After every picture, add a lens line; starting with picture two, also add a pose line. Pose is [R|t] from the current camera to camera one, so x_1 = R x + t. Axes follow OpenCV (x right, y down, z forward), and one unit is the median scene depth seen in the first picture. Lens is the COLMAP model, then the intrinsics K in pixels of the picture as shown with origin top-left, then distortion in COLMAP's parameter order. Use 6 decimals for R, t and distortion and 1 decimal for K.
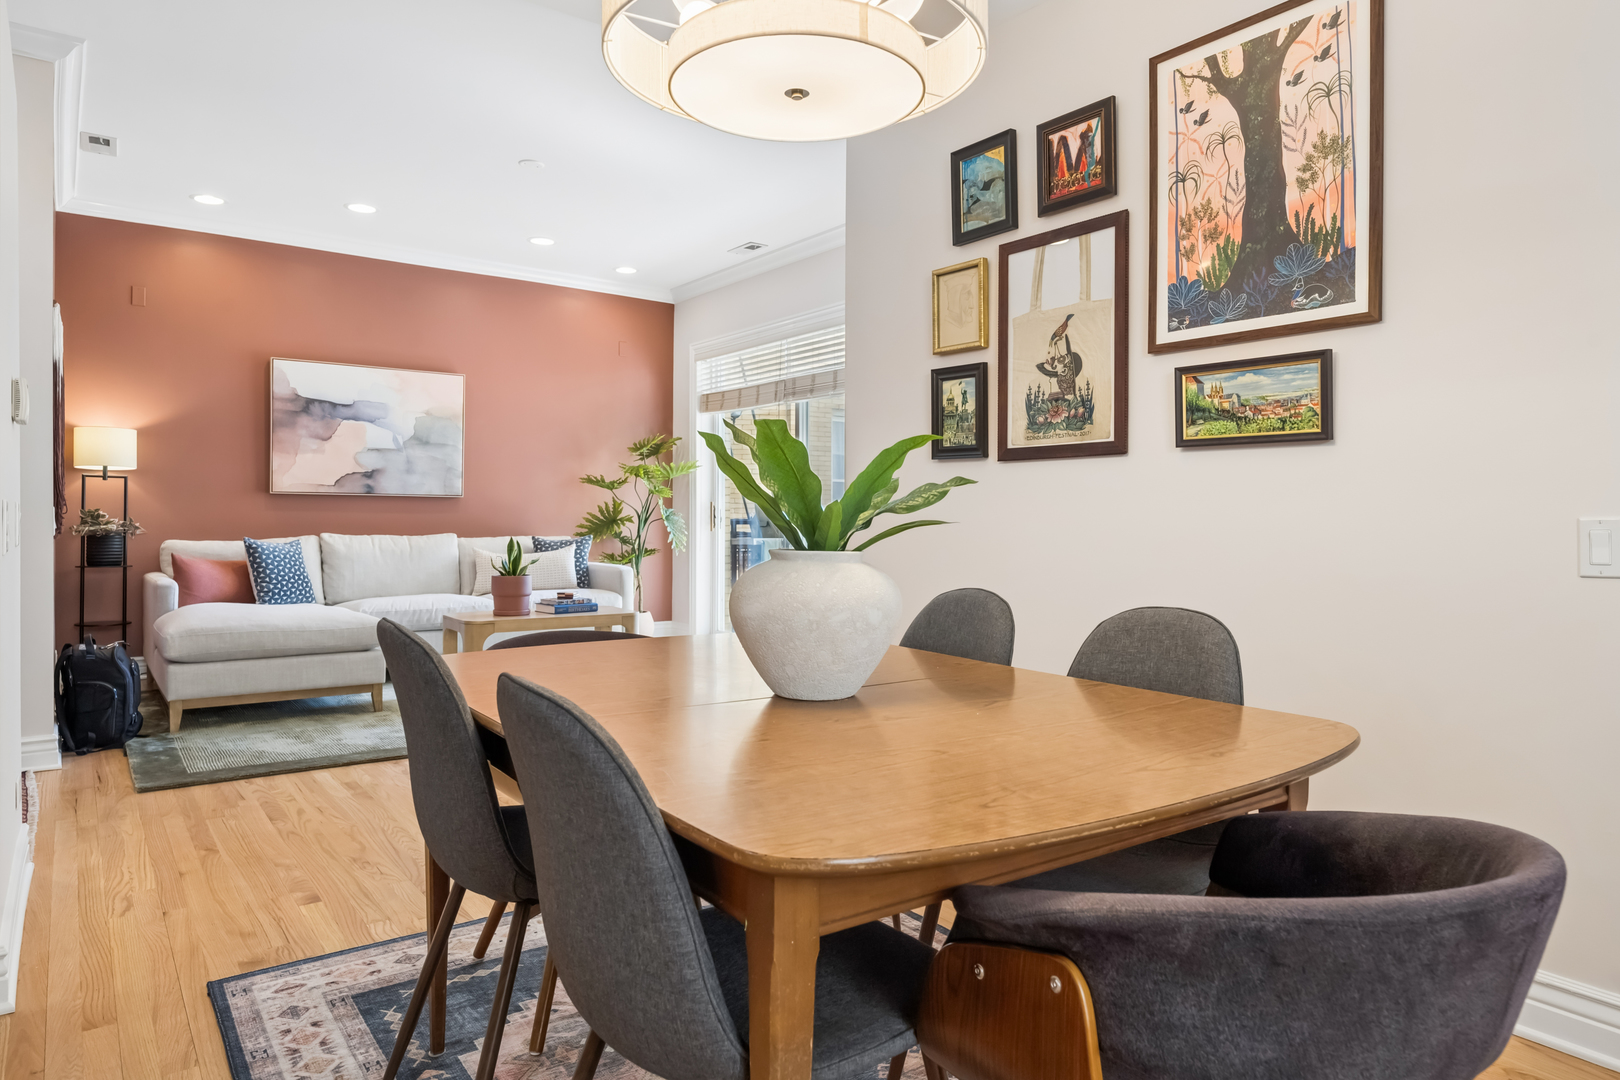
lens RADIAL K [[1004.7, 0, 837.6], [0, 1004.7, 515.0], [0, 0, 1]] dist [0.003684, -0.001019]
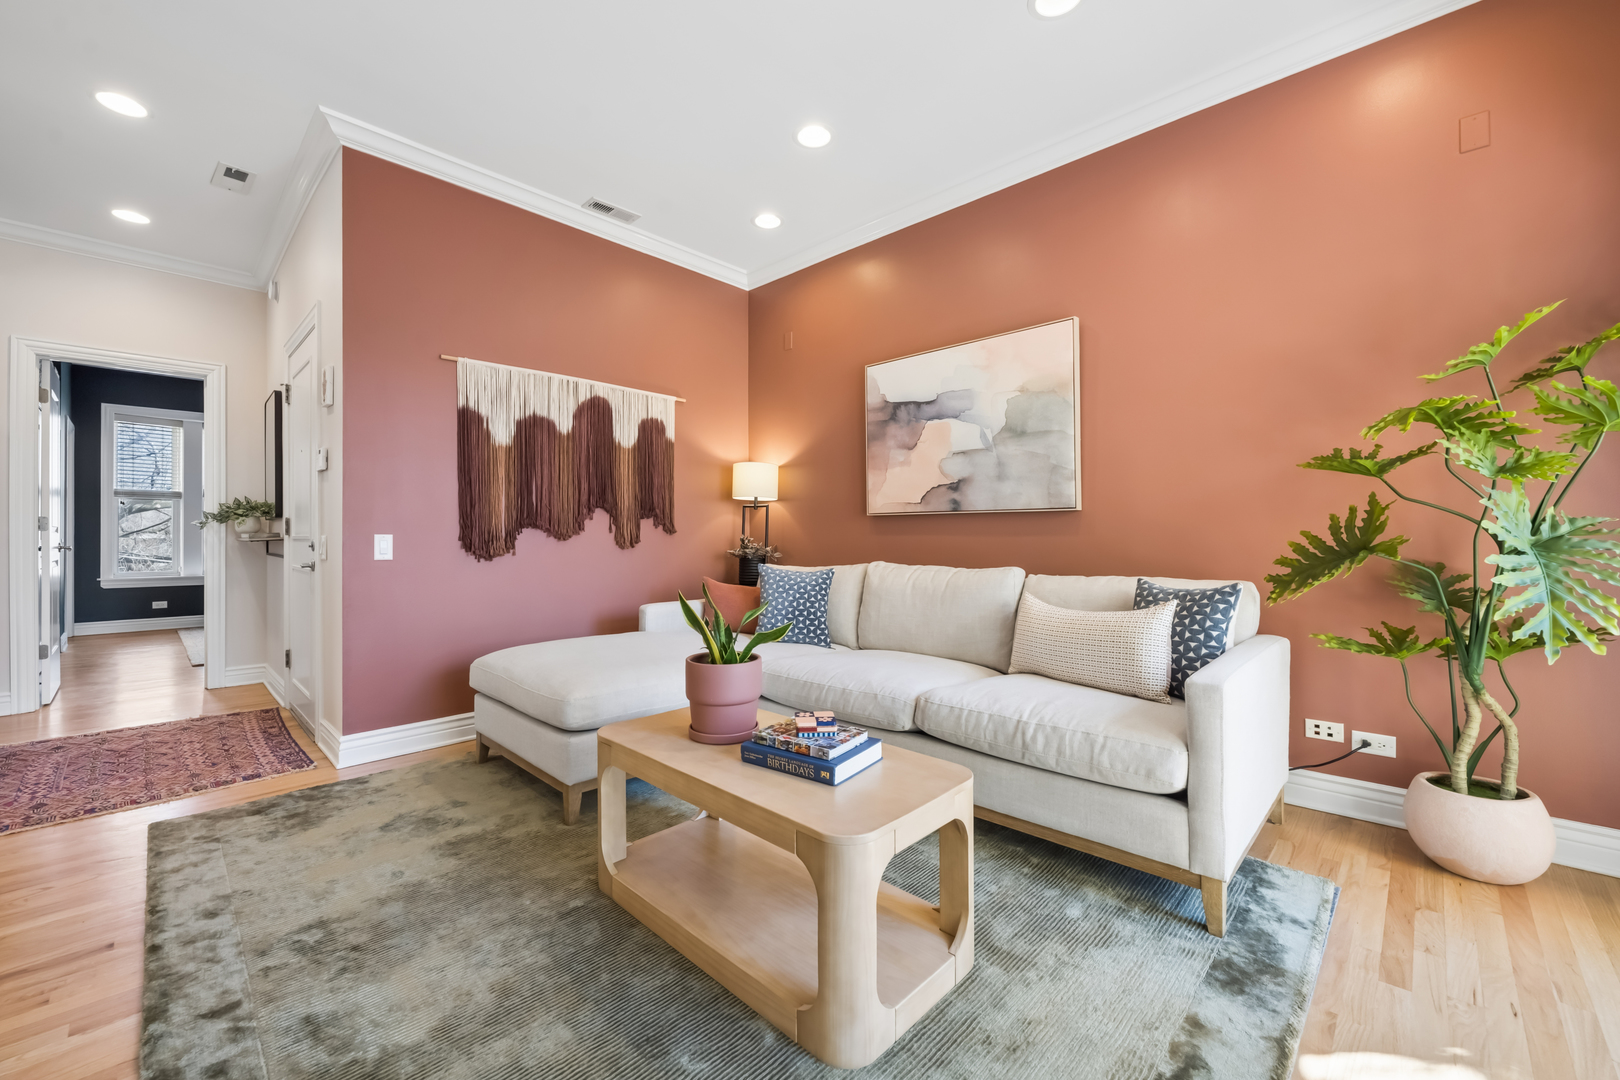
lens RADIAL K [[651.4, 0, 813.0], [0, 651.4, 530.3], [0, 0, 1]] dist [-0.003622, -0.000100]
pose [[0.155979, -0.014713, -0.987651, 0.005796], [0.009434, 0.999866, -0.013405, -0.001185], [0.987715, -0.007226, 0.156097, 0.815902]]
